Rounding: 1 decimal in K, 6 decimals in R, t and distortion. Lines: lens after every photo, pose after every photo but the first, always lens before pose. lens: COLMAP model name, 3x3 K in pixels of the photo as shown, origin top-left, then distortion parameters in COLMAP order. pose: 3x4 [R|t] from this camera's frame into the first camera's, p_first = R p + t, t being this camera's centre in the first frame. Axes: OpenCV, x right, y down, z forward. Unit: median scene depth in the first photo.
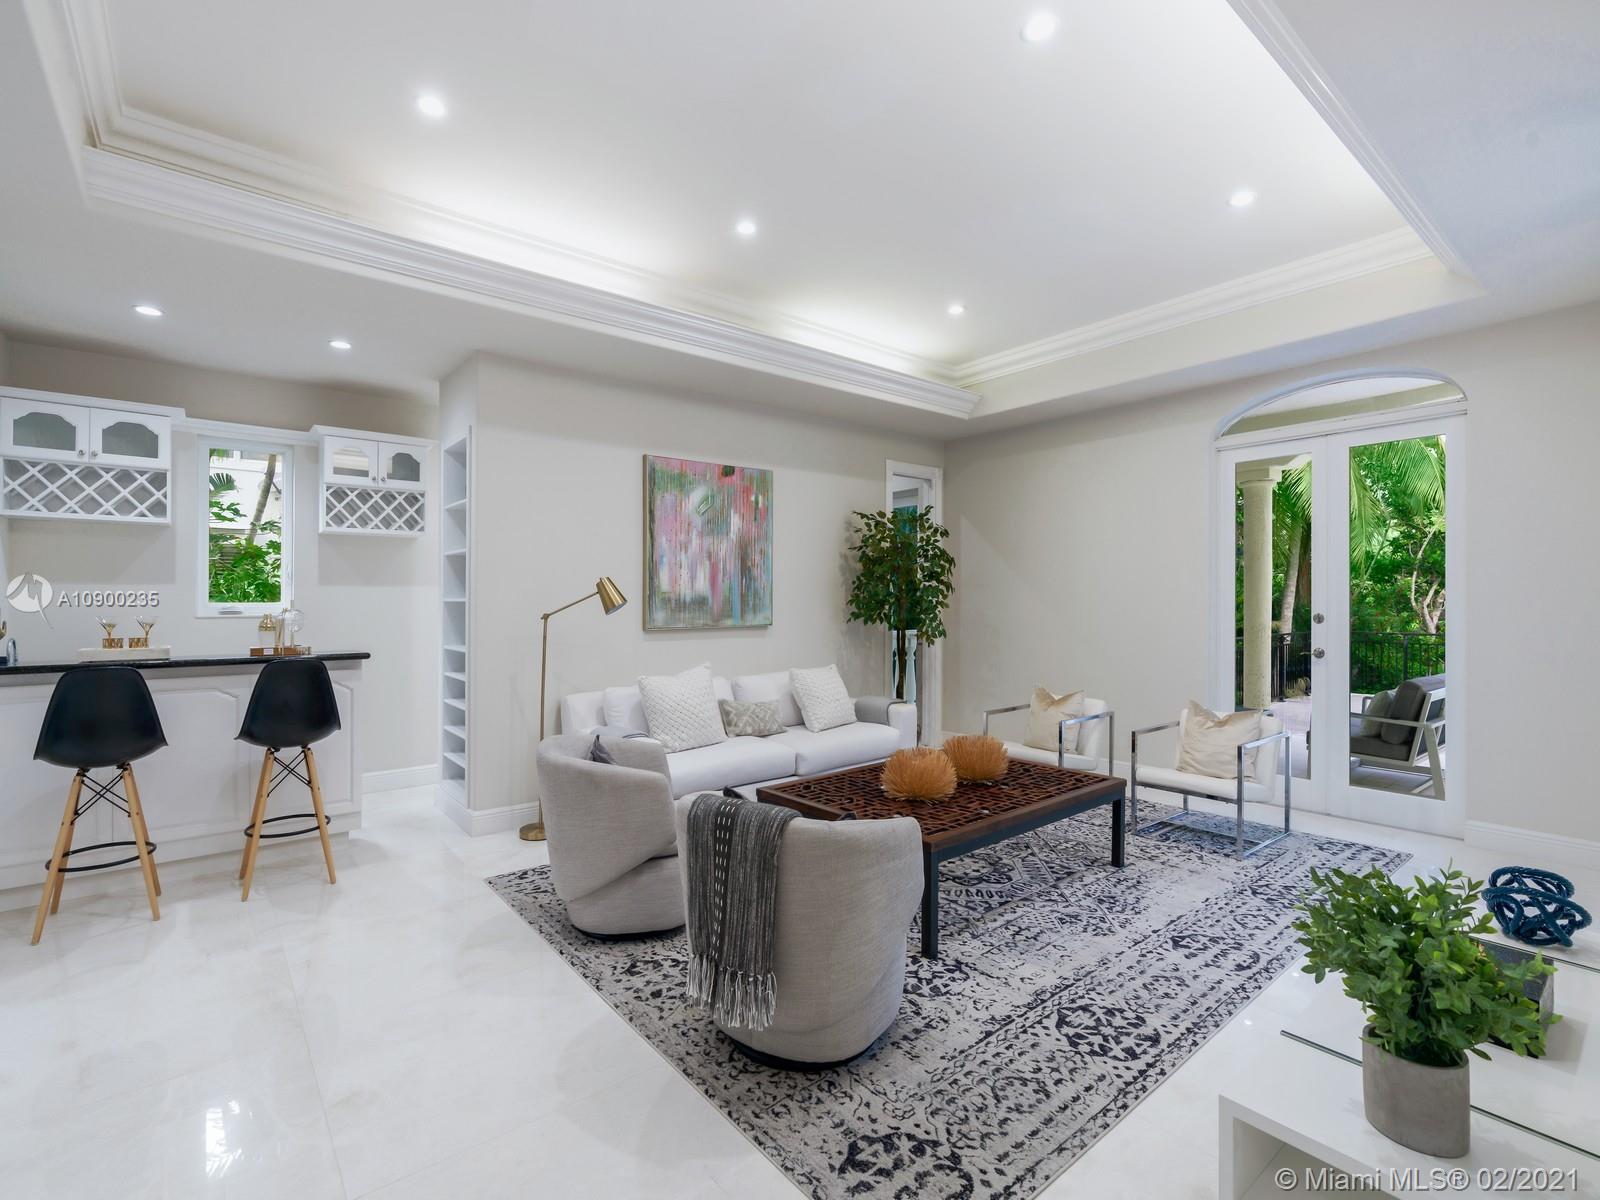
lens RADIAL K [[729.0, 0, 797.8], [0, 729.0, 604.8], [0, 0, 1]] dist [-0.009759, 0.001086]
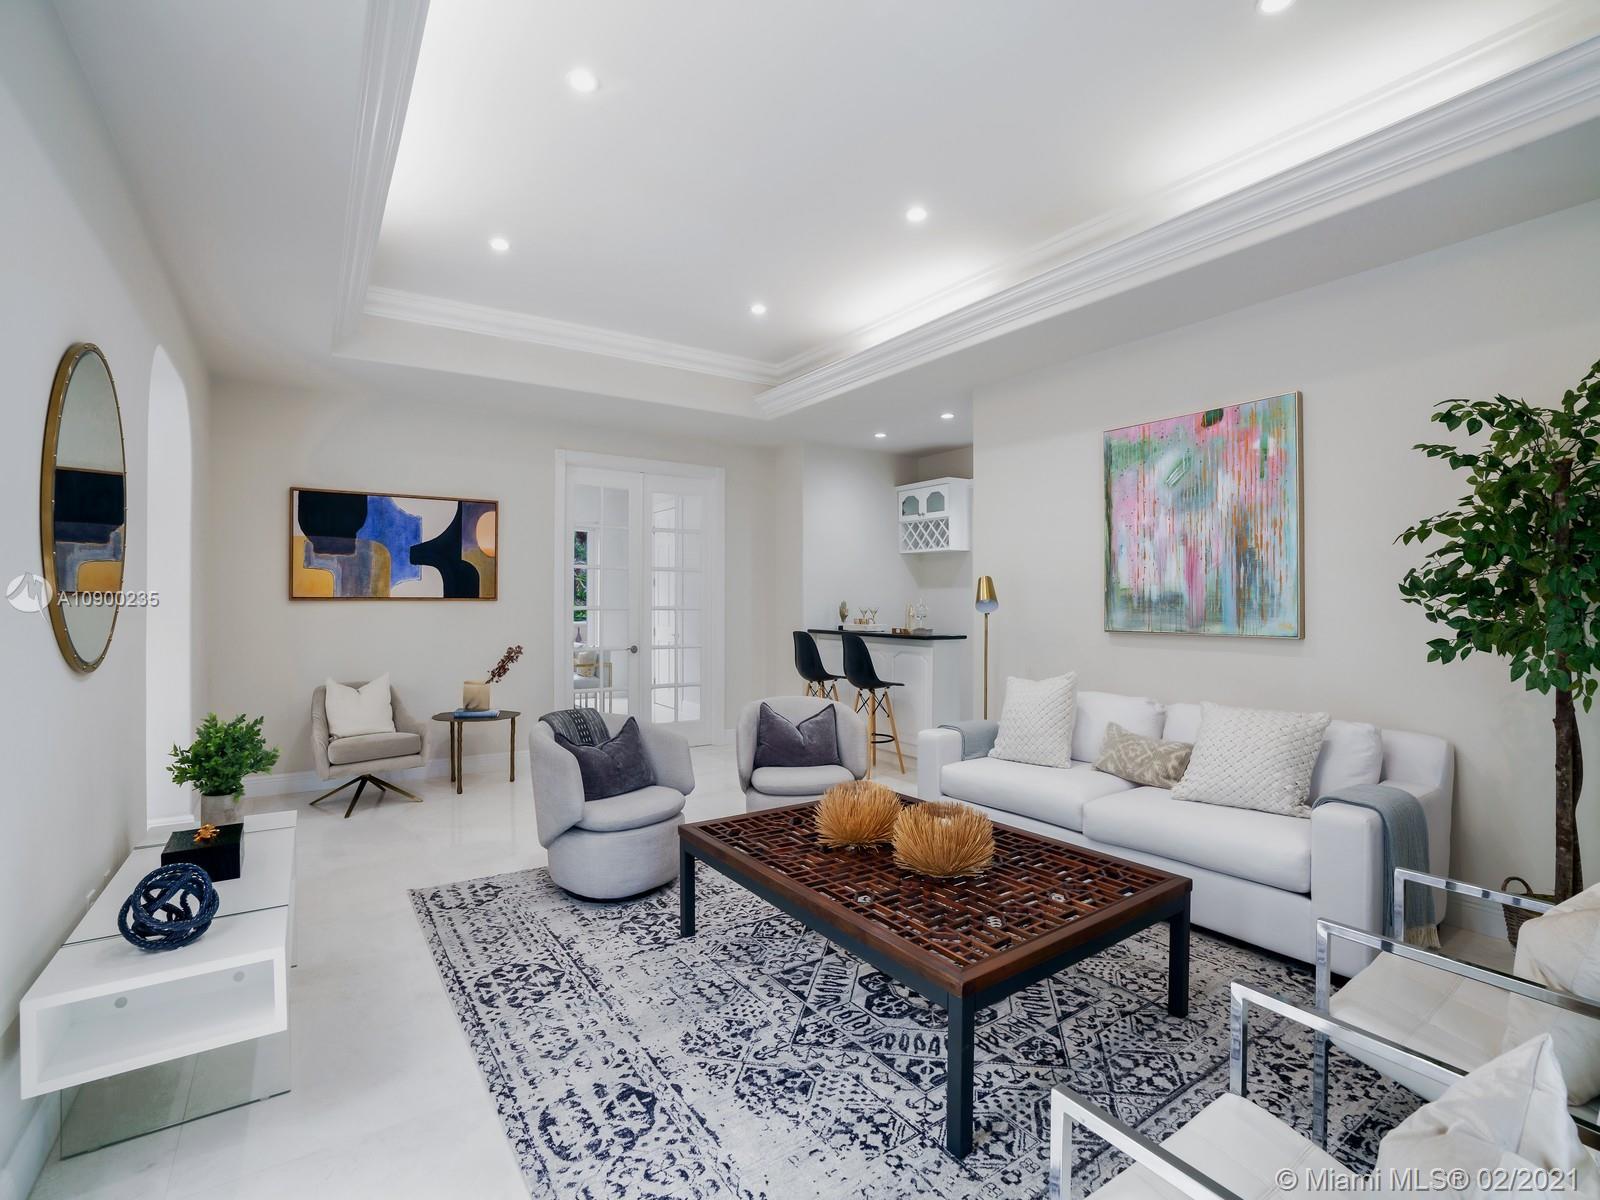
lens RADIAL K [[746.1, 0, 800.0], [0, 746.1, 600.0], [0, 0, 1]] dist [-0.050347, 0.001186]
pose [[-0.079573, 0.002976, -0.996825, 0.831206], [-0.004981, 0.999982, 0.003383, -0.006465], [0.996817, 0.005235, -0.079556, 0.835668]]
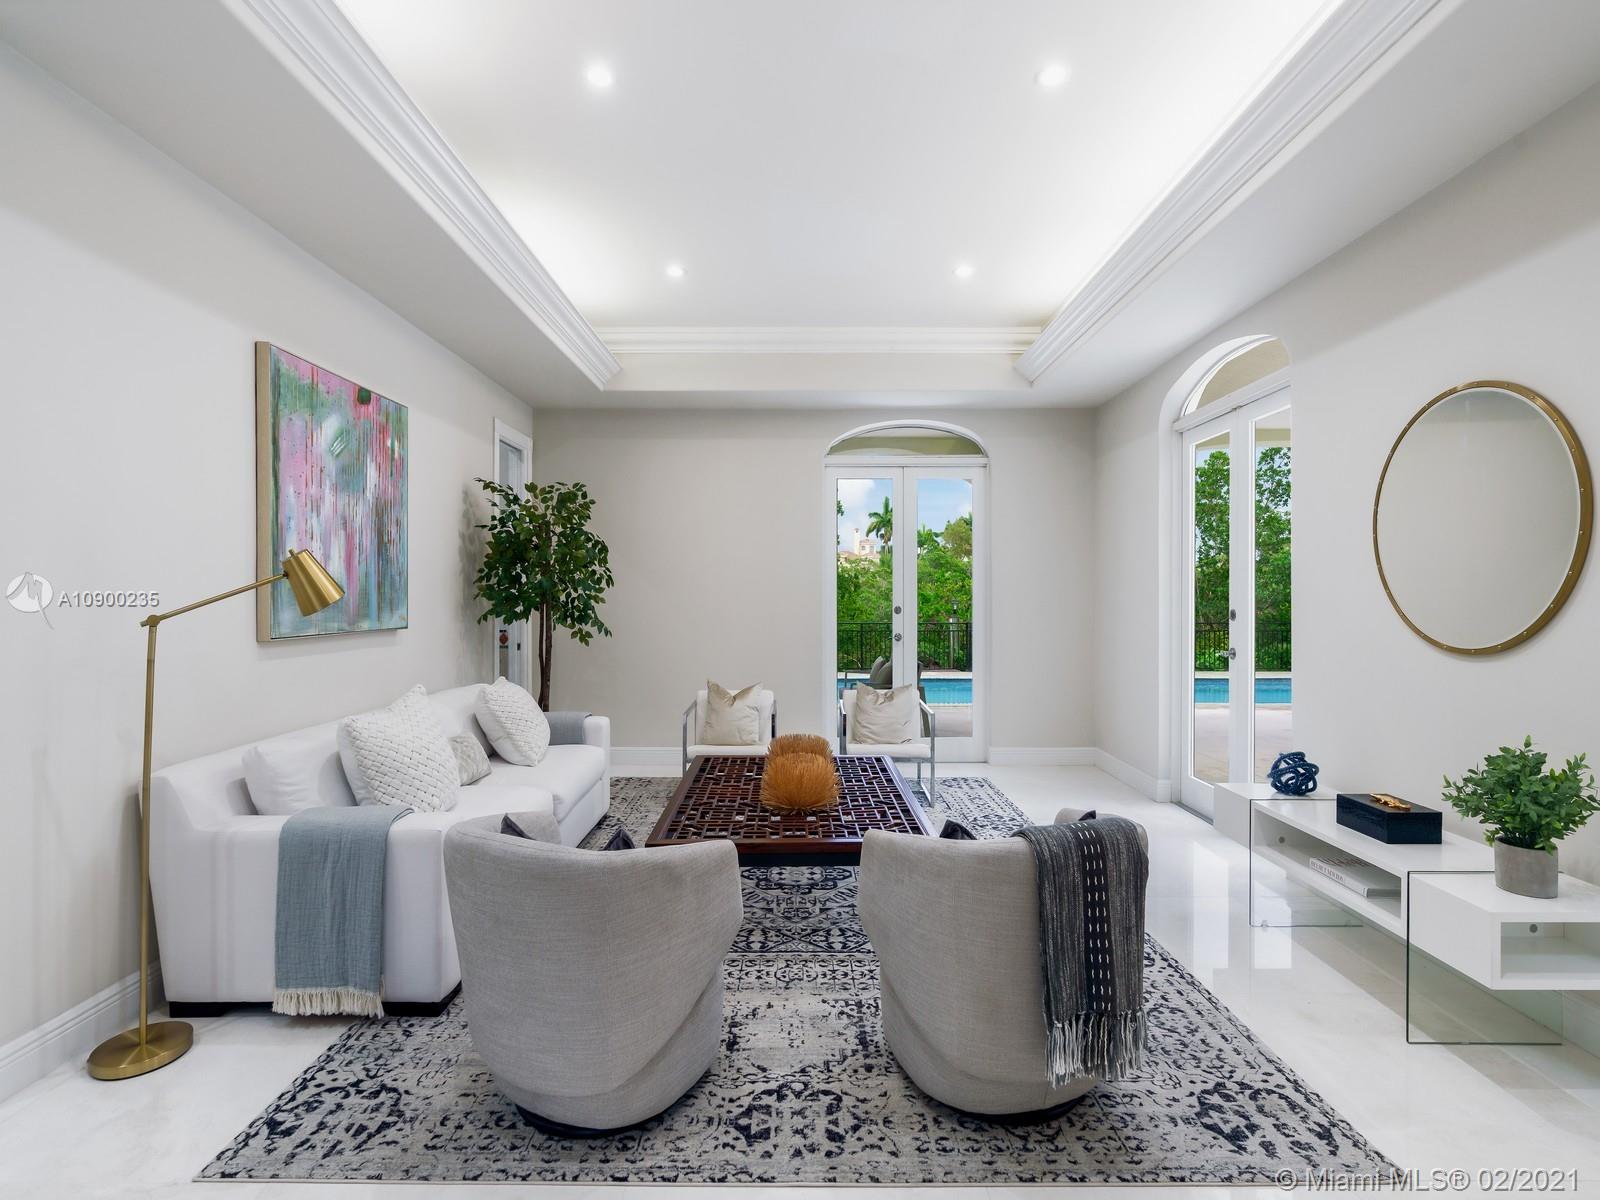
lens RADIAL K [[754.1, 0, 793.7], [0, 754.1, 608.3], [0, 0, 1]] dist [-0.007358, 0.001043]
pose [[0.637975, -0.008296, 0.770012, -0.476863], [0.000727, 0.999948, 0.010172, 0.002358], [-0.770057, -0.005930, 0.637948, 0.337326]]
